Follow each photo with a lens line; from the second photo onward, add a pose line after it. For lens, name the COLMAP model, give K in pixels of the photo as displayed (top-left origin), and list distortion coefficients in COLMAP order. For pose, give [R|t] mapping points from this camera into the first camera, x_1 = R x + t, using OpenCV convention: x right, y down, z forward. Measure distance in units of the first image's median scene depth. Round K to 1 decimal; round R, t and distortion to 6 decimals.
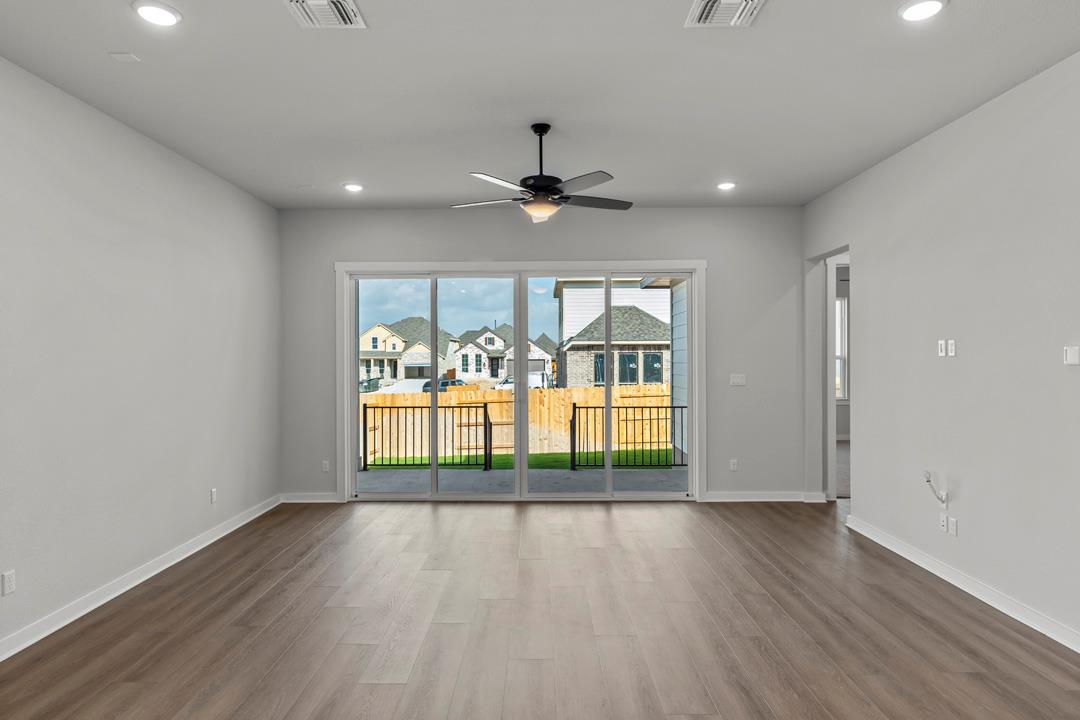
lens RADIAL K [[607.5, 0, 540.0], [0, 607.5, 360.0], [0, 0, 1]] dist [-0.000796, -0.000029]
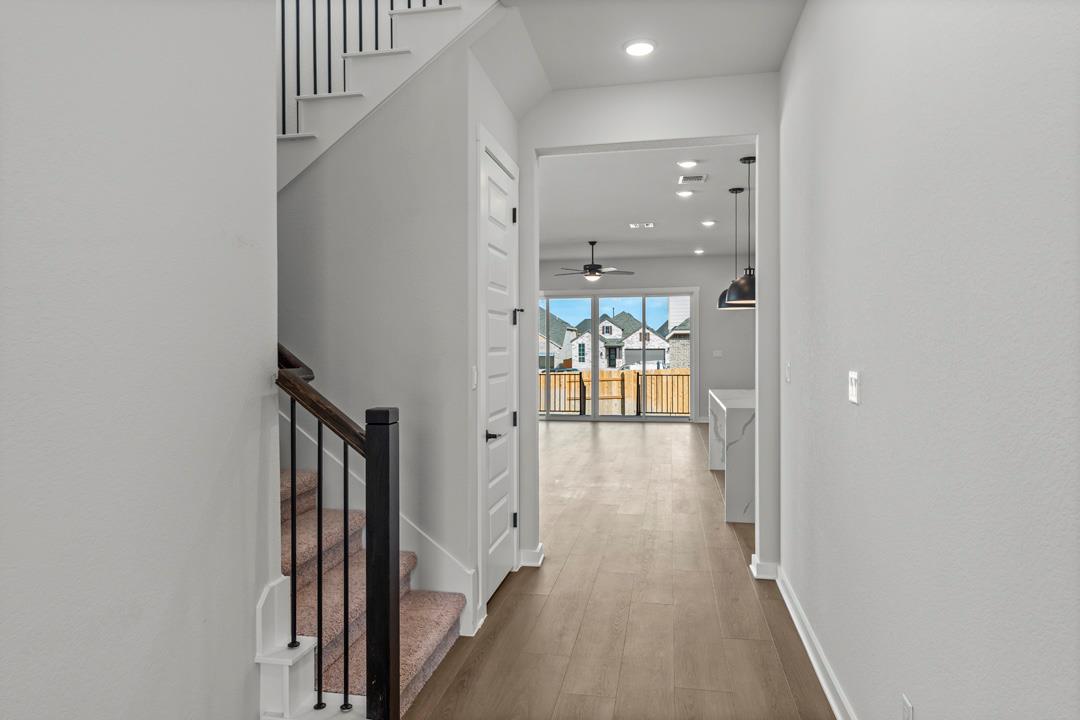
lens RADIAL K [[699.8, 0, 540.0], [0, 699.8, 360.0], [0, 0, 1]] dist [-0.000210, -0.000026]
pose [[0.982320, 0.004623, -0.187150, 0.075443], [-0.002174, 0.999909, 0.013289, 0.009182], [0.187194, -0.012647, 0.982241, -0.417083]]
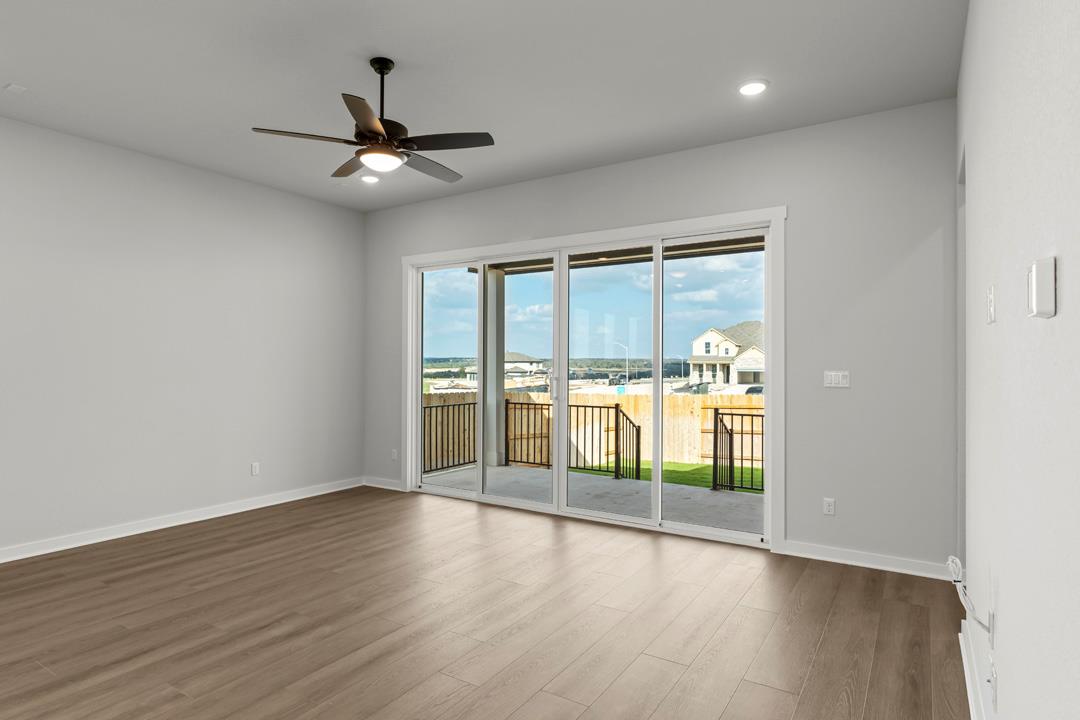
lens RADIAL K [[597.8, 0, 540.0], [0, 597.8, 360.0], [0, 0, 1]] dist [-0.001429, -0.000318]
pose [[0.844807, 0.003109, -0.535063, 0.152877], [-0.007893, 0.999947, -0.006652, 0.007108], [0.535013, 0.009843, 0.844786, 0.103245]]
